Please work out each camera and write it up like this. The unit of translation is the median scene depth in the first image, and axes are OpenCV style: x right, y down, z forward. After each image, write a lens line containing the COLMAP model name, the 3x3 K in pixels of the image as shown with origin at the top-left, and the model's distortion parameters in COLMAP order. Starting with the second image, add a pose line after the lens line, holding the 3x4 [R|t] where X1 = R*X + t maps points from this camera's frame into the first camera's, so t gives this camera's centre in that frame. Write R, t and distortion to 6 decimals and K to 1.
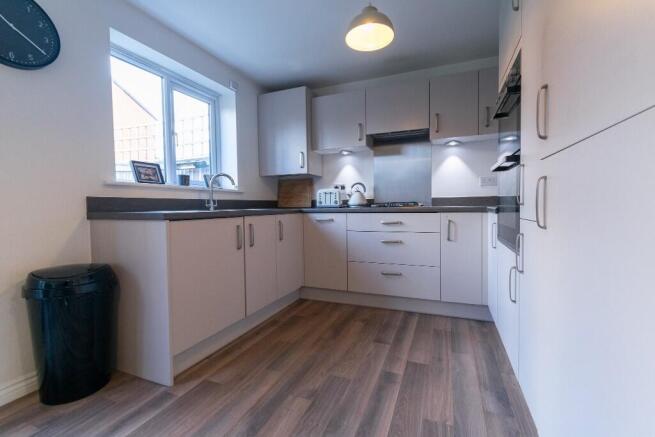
lens RADIAL K [[287.8, 0, 331.3], [0, 287.8, 215.3], [0, 0, 1]] dist [-0.001892, -0.001010]
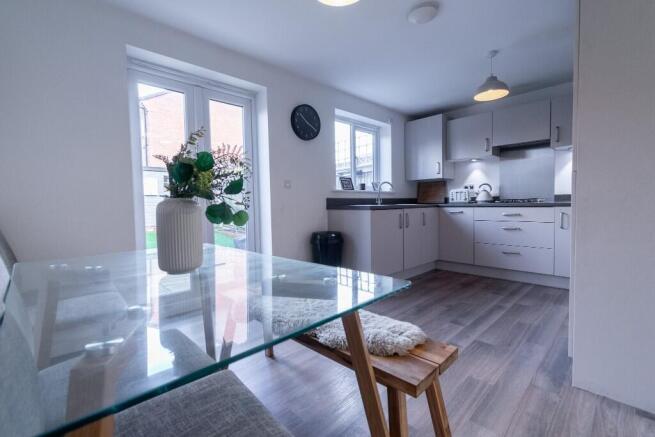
lens RADIAL K [[287.8, 0, 328.6], [0, 287.8, 216.9], [0, 0, 1]] dist [-0.001892, -0.001010]
pose [[0.910943, 0.016630, -0.412196, -0.011787], [-0.009093, 0.999754, 0.020239, 0.017376], [0.412431, -0.014688, 0.910870, -0.534337]]
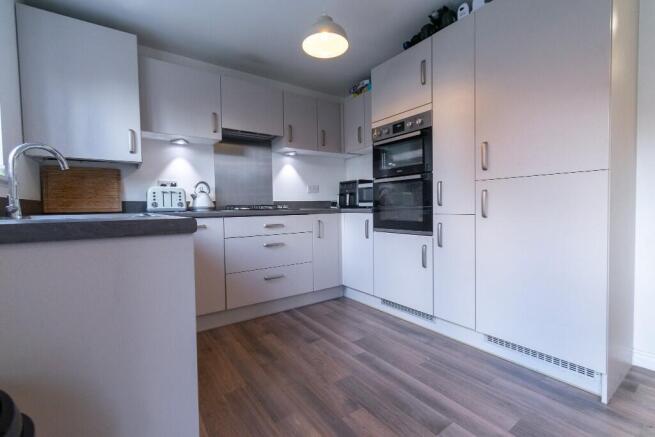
lens RADIAL K [[287.8, 0, 323.1], [0, 287.8, 216.8], [0, 0, 1]] dist [-0.001892, -0.001010]
pose [[0.542905, -0.024113, 0.839448, -0.505126], [0.036862, 0.999309, 0.004865, -0.002704], [-0.838984, 0.028302, 0.543419, 0.306366]]
